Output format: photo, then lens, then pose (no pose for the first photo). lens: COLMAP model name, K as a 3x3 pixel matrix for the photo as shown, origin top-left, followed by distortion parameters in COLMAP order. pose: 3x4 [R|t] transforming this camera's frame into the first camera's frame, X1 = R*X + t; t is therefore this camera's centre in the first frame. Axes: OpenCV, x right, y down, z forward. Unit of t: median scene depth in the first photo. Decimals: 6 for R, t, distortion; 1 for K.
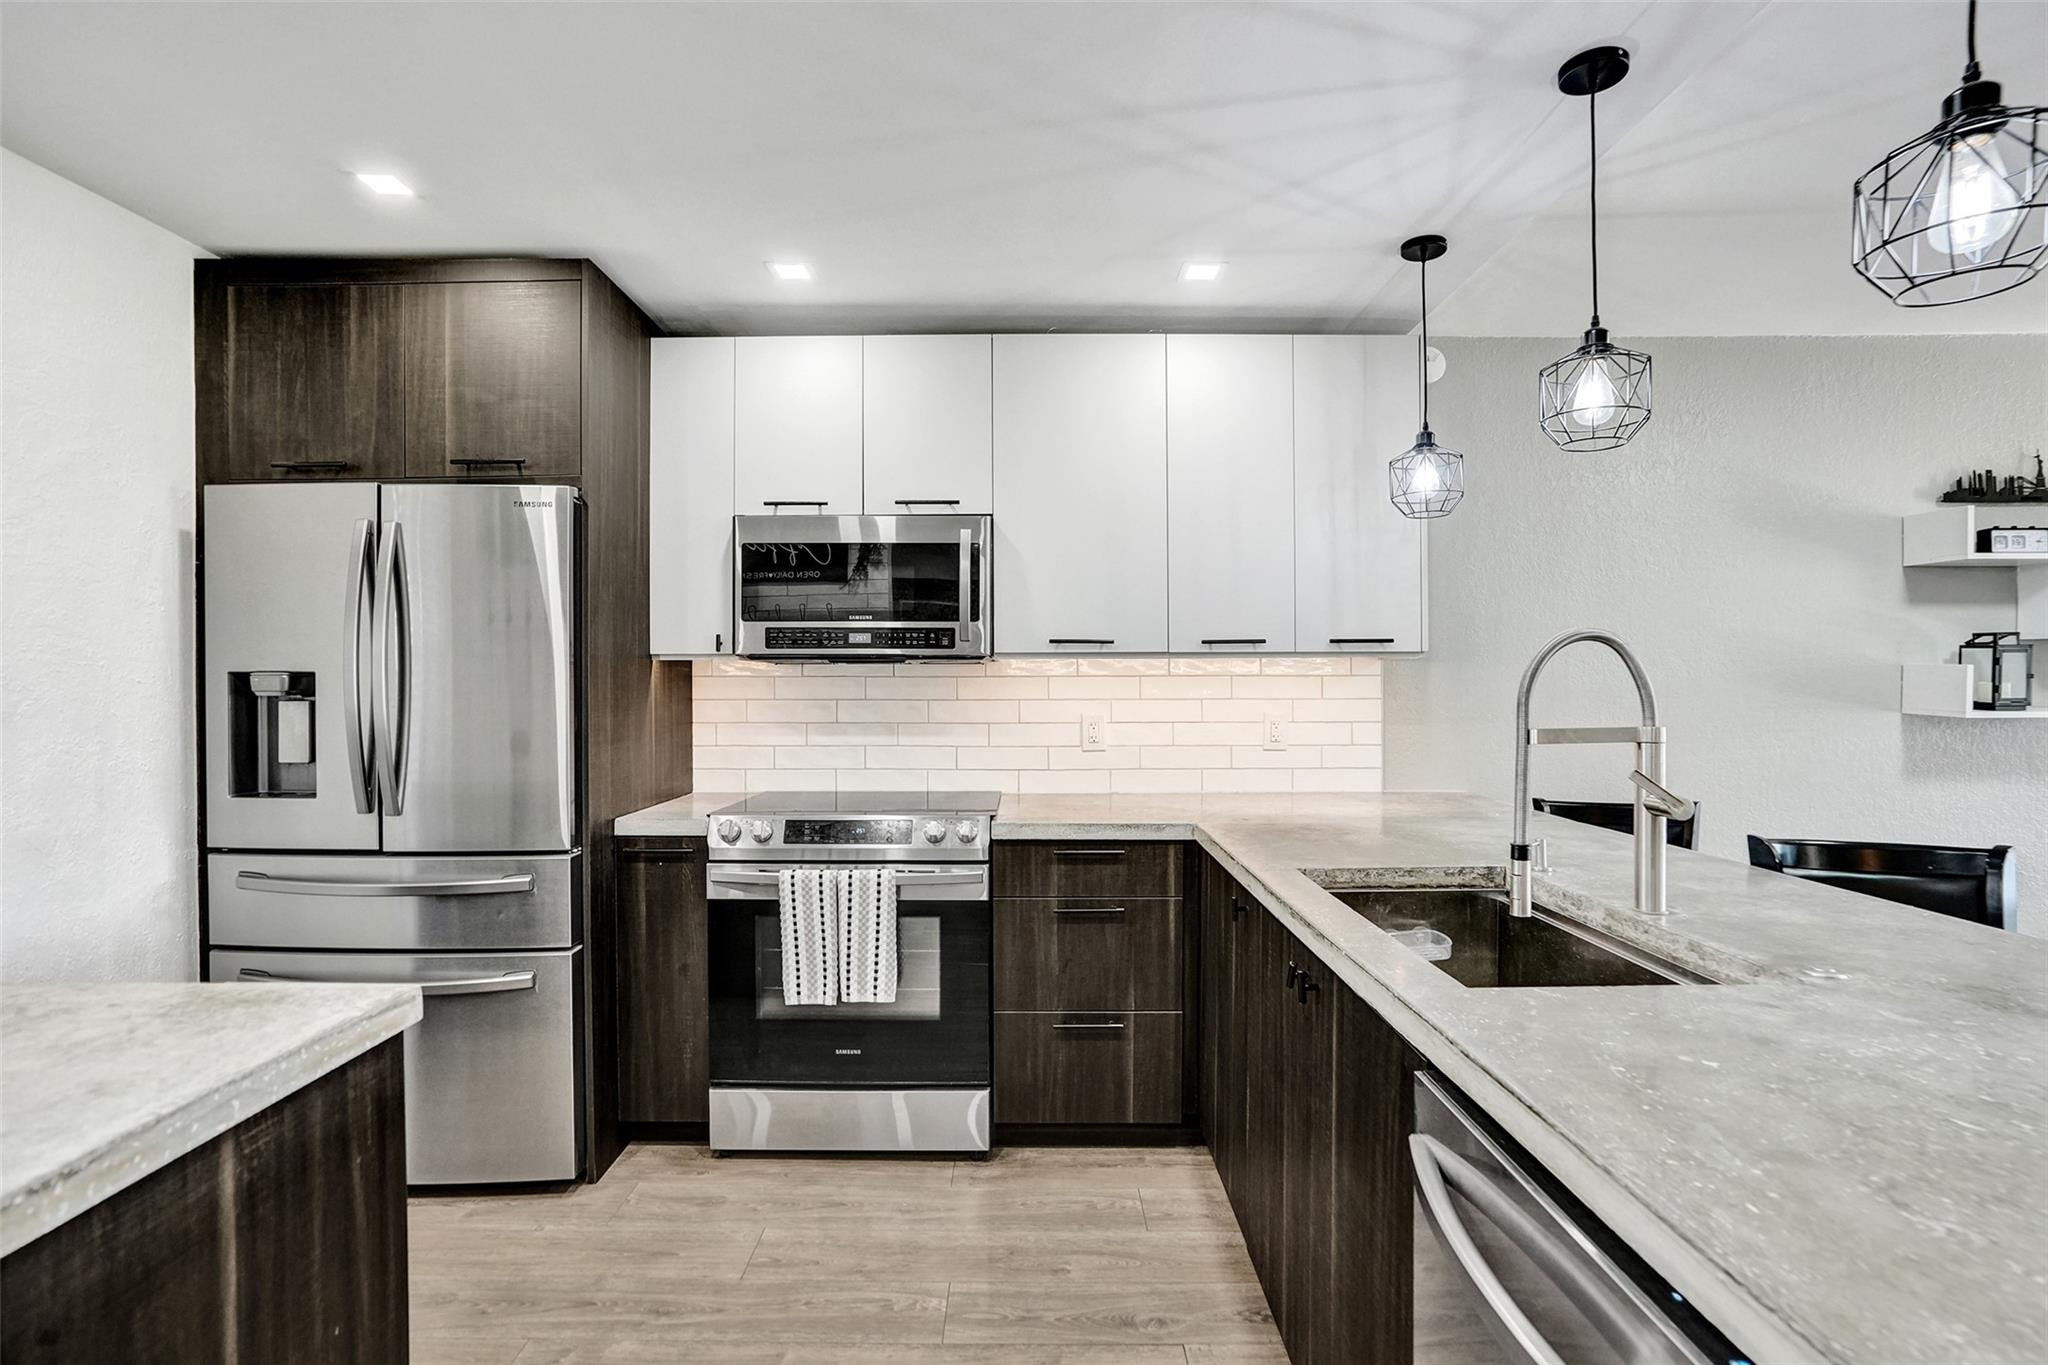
lens RADIAL K [[969.0, 0, 1025.6], [0, 969.0, 687.9], [0, 0, 1]] dist [-0.040256, 0.017846]
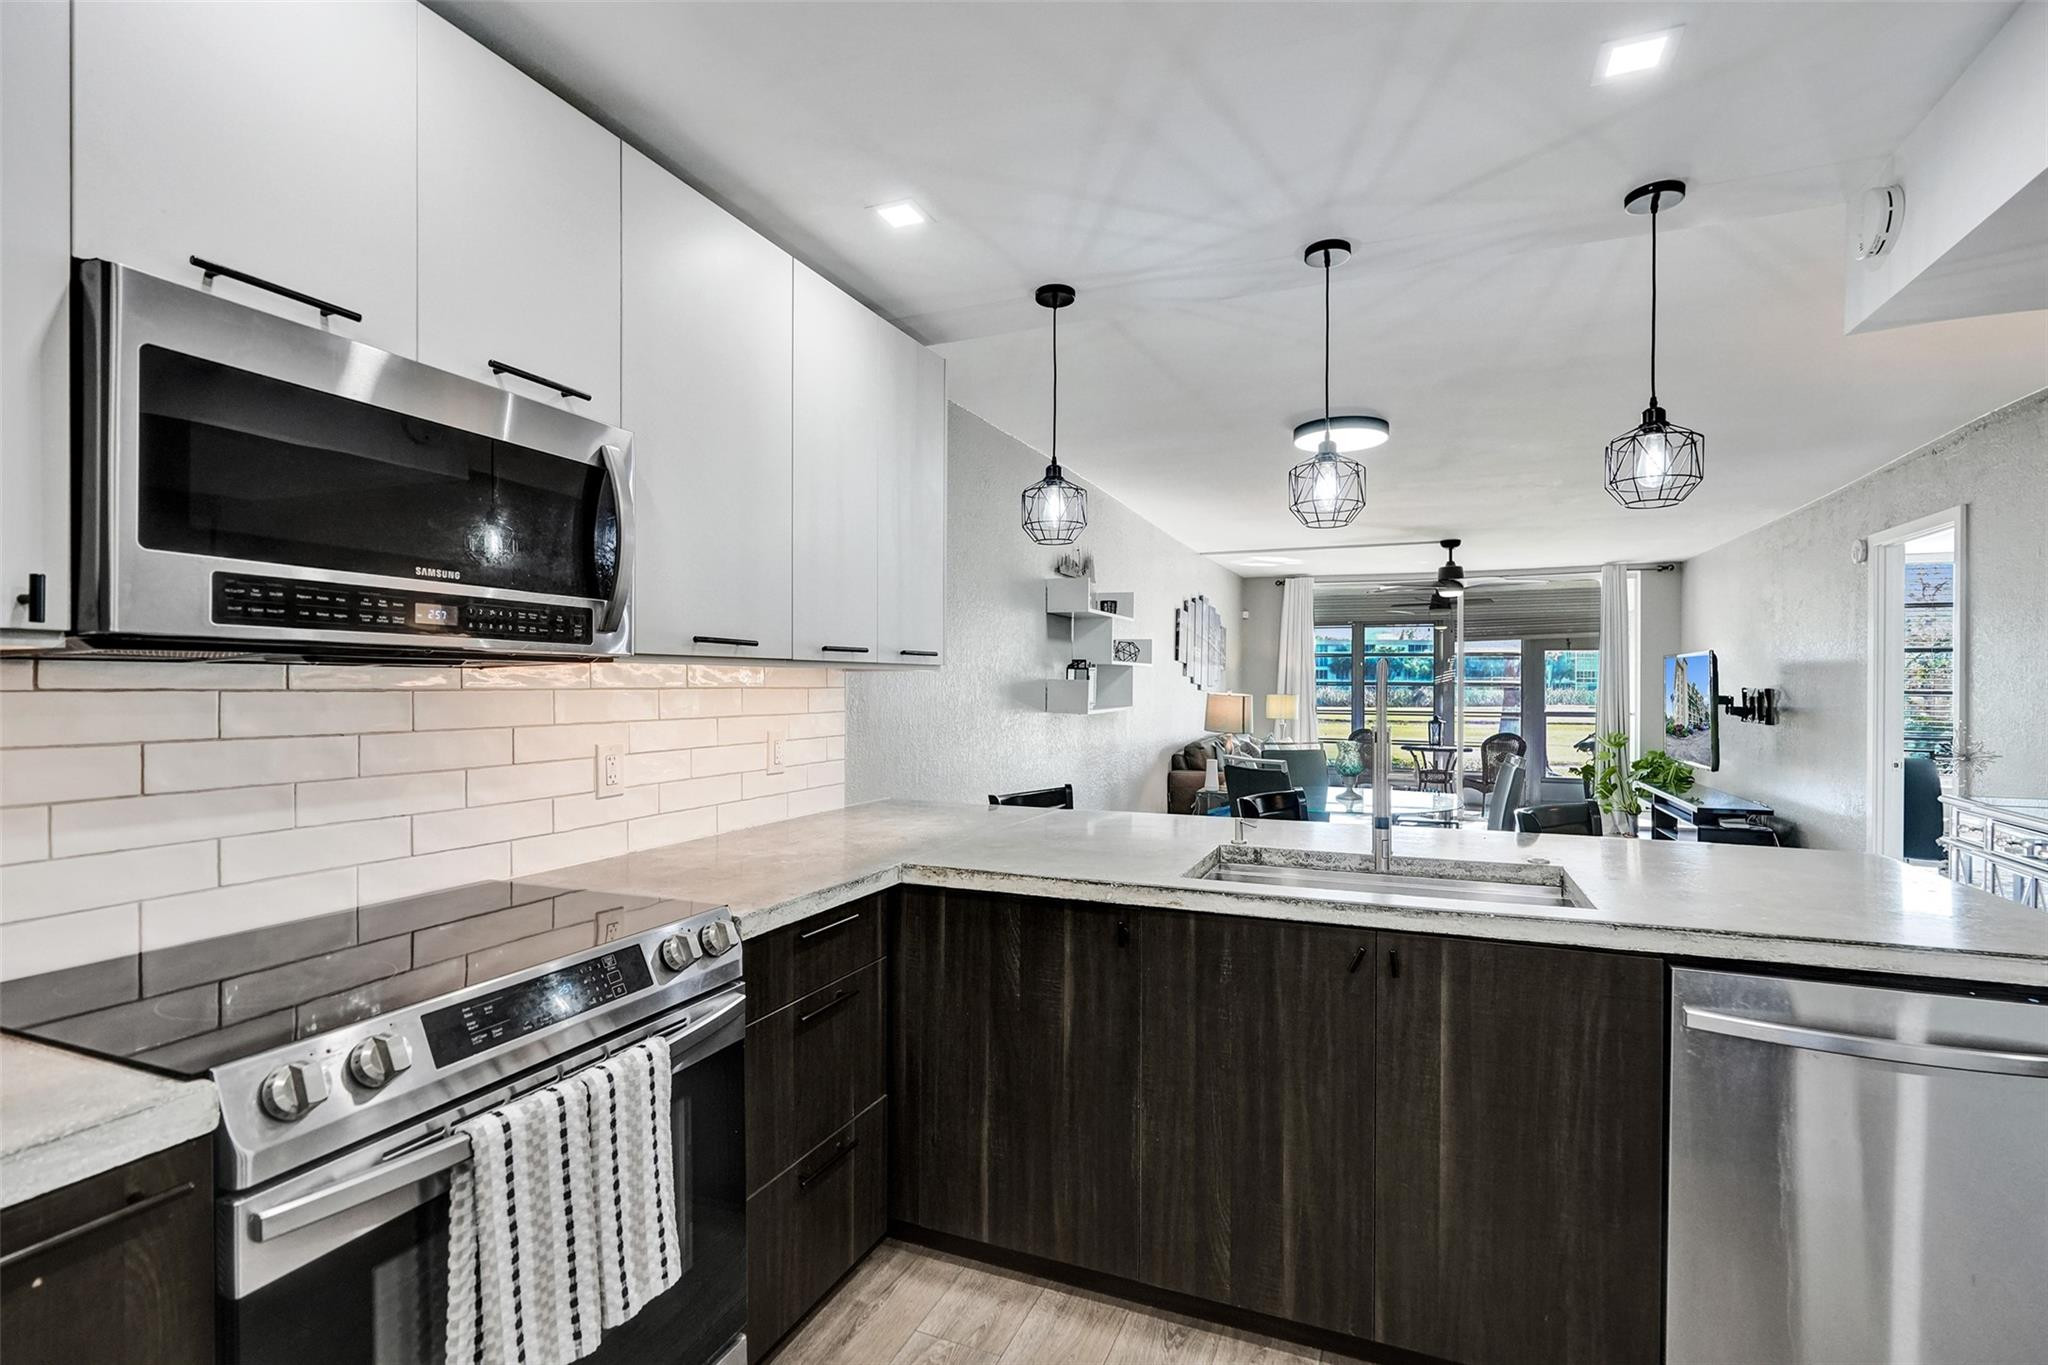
lens RADIAL K [[943.1, 0, 1027.6], [0, 943.1, 685.6], [0, 0, 1]] dist [0.003780, -0.000990]
pose [[0.377299, 0.000113, 0.926092, -0.546613], [0.007607, 0.999966, -0.003221, -0.011965], [-0.926060, 0.008260, 0.377285, 0.580530]]
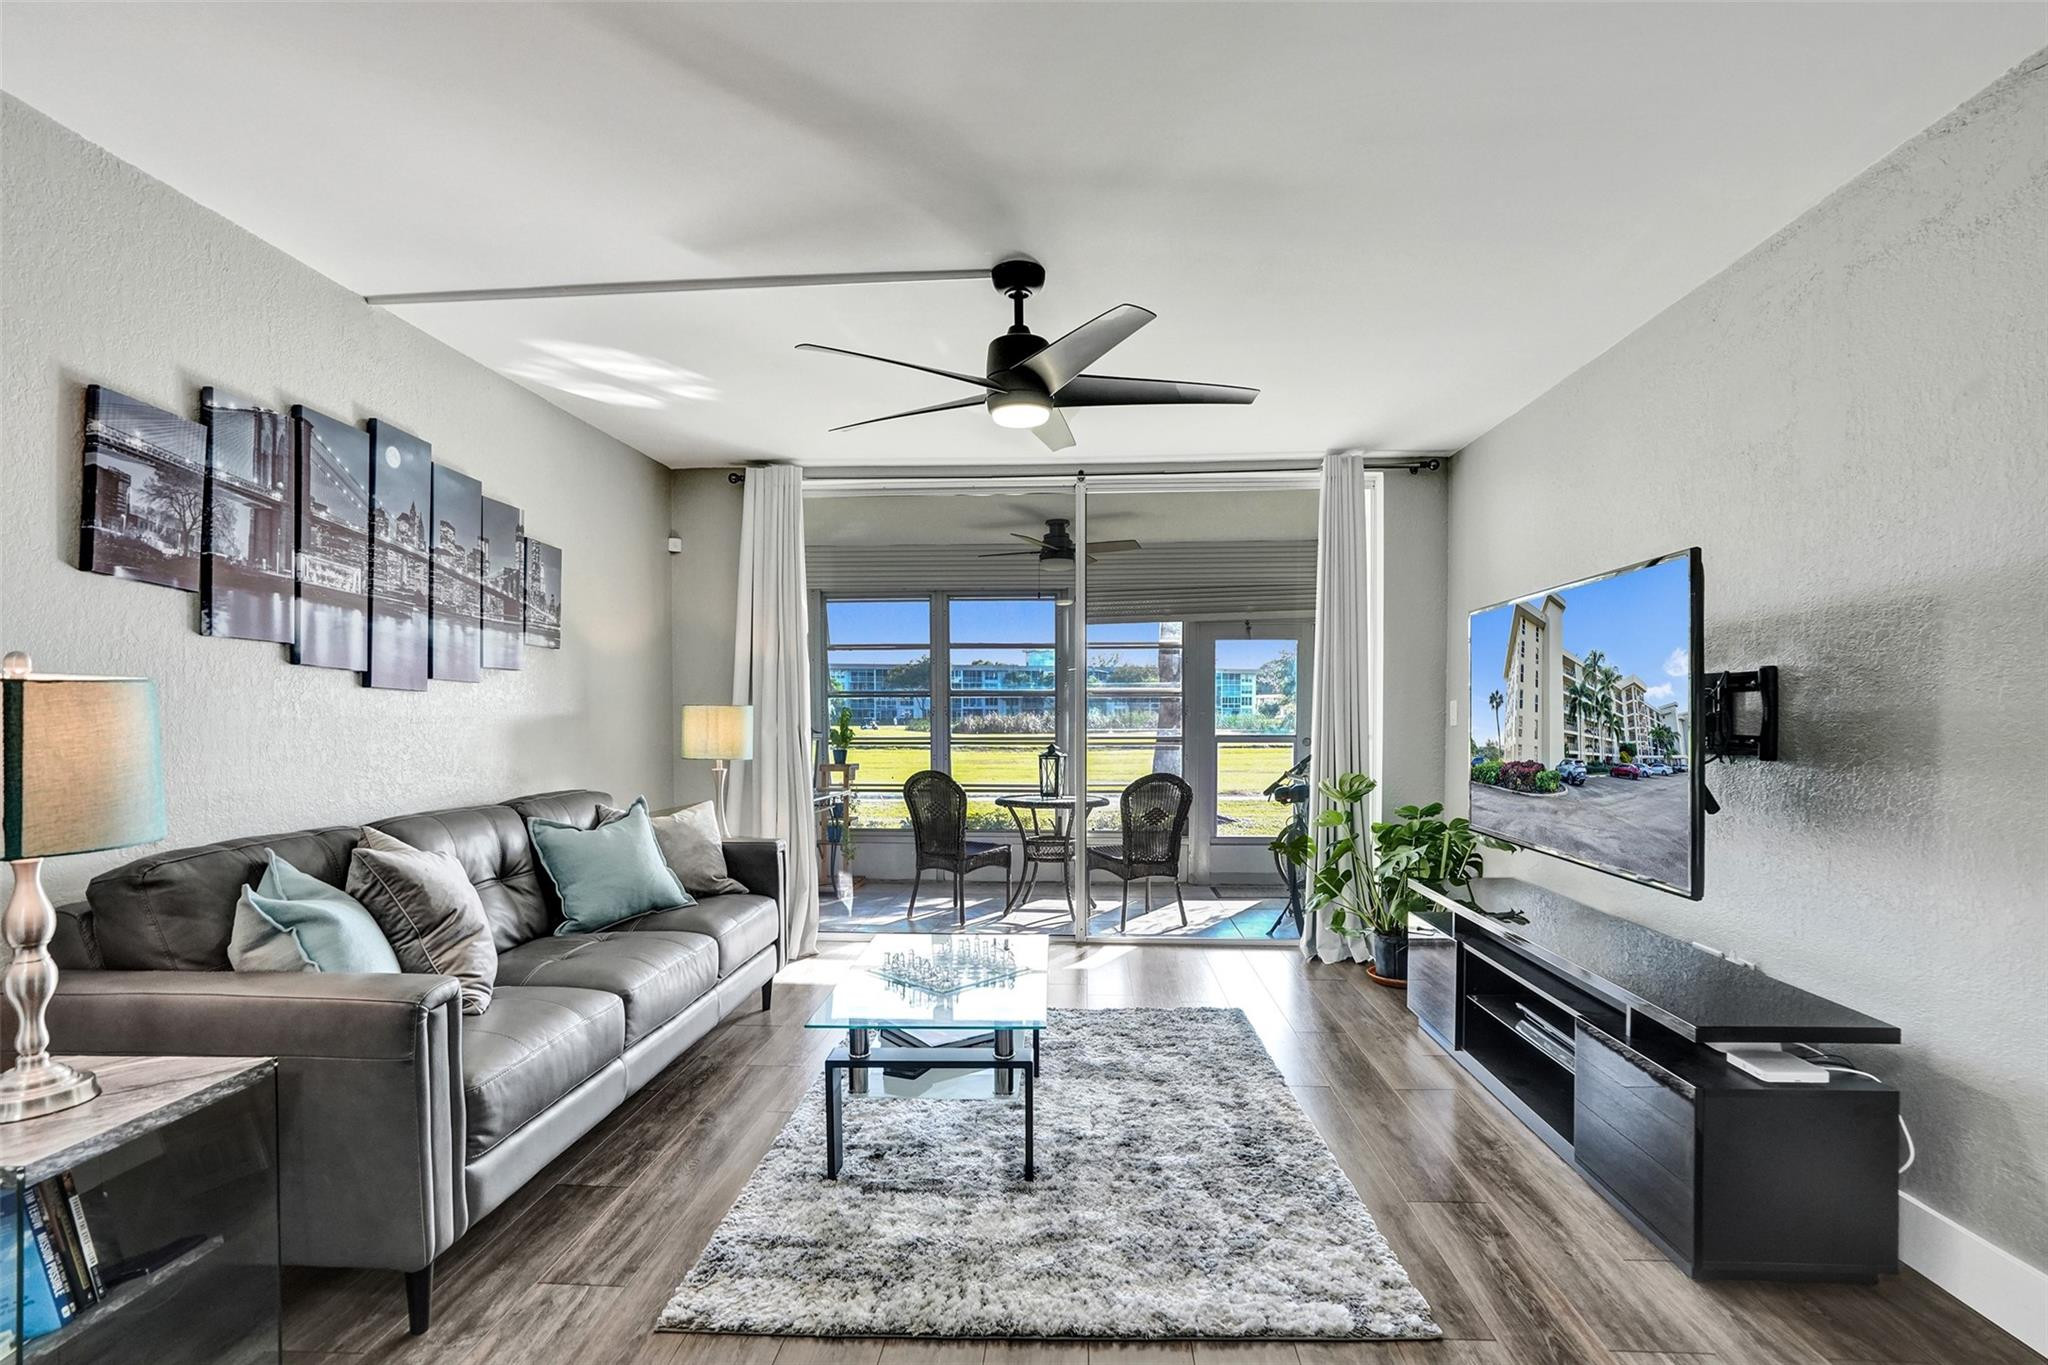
lens RADIAL K [[969.0, 0, 1027.2], [0, 969.0, 742.3], [0, 0, 1]] dist [-0.040256, 0.017846]
pose [[0.057256, -0.030510, 0.997893, 1.422360], [0.016534, 0.999425, 0.029608, 0.037535], [-0.998223, 0.014804, 0.057728, 0.411652]]
